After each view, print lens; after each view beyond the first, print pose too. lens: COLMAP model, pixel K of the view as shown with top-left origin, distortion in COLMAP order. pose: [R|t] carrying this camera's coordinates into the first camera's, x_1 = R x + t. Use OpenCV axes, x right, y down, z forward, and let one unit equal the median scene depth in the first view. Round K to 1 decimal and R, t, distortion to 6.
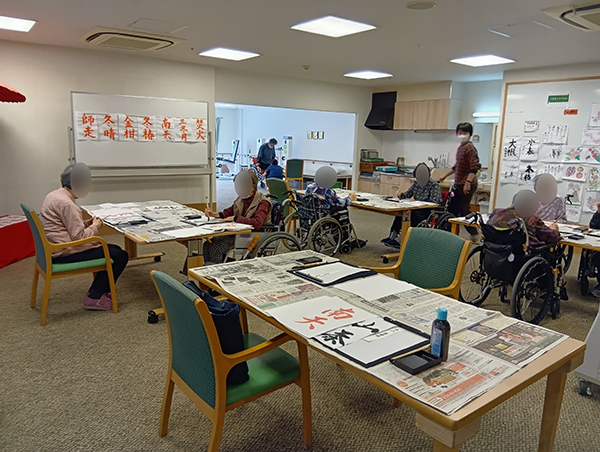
lens RADIAL K [[454.4, 0, 304.3], [0, 454.4, 227.0], [0, 0, 1]] dist [-0.004242, -0.022845]
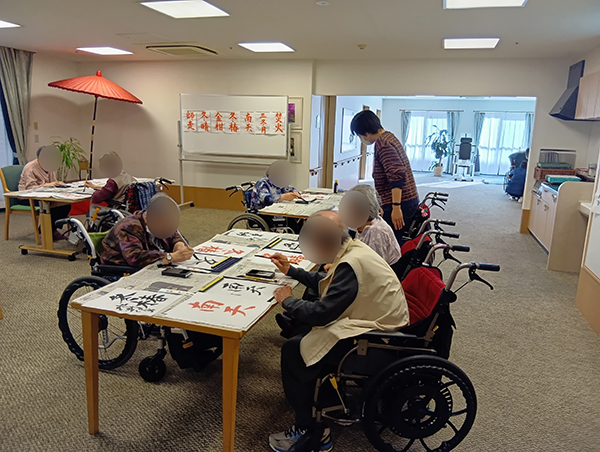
lens RADIAL K [[454.4, 0, 301.7], [0, 454.4, 223.6], [0, 0, 1]] dist [-0.004242, -0.022845]
pose [[0.580786, 0.164040, -0.797357, 0.725580], [-0.165067, 0.982870, 0.081973, -0.087666], [0.797145, 0.084009, 0.597915, 0.473709]]
